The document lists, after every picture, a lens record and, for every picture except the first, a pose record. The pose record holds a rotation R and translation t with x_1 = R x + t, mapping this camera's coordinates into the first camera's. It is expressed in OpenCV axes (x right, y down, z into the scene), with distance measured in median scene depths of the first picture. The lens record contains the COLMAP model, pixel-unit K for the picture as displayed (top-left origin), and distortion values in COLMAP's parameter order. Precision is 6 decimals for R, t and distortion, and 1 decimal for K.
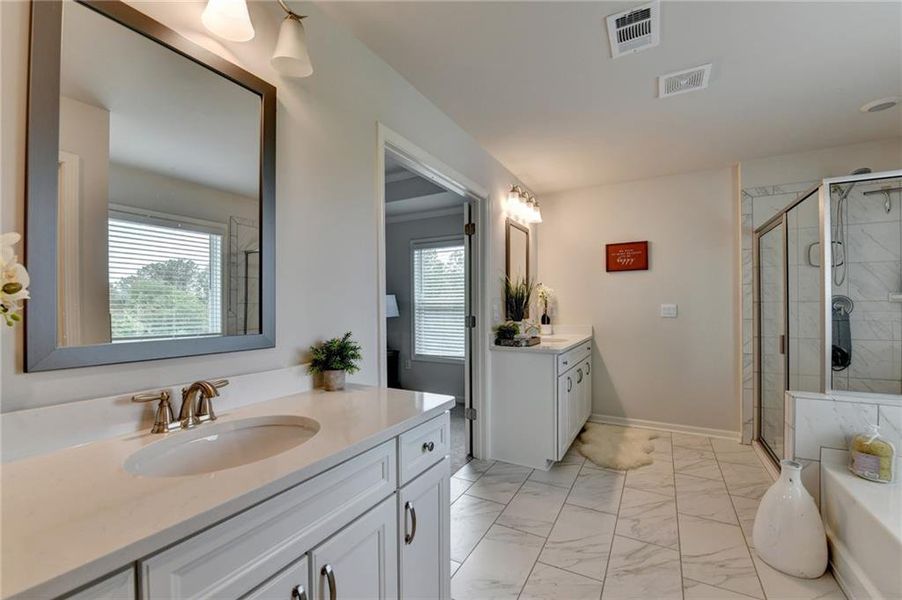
lens RADIAL K [[372.4, 0, 449.2], [0, 372.4, 311.3], [0, 0, 1]] dist [-0.012677, -0.000181]
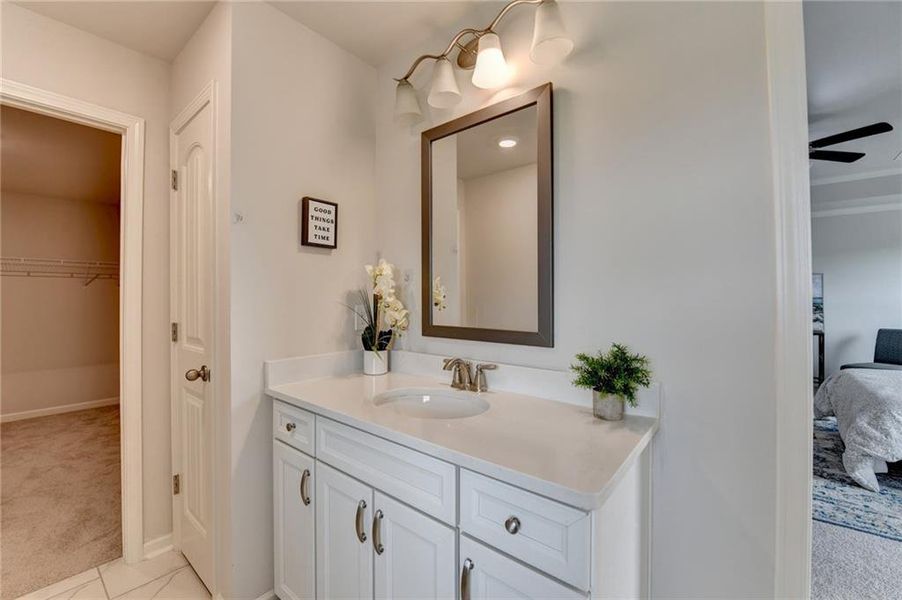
lens RADIAL K [[372.4, 0, 449.2], [0, 372.4, 311.3], [0, 0, 1]] dist [-0.012677, -0.000181]
pose [[-0.178465, 0.021864, -0.983703, 0.698570], [-0.013533, 0.999604, 0.024673, -0.022622], [0.983853, 0.017716, -0.178099, 1.187616]]
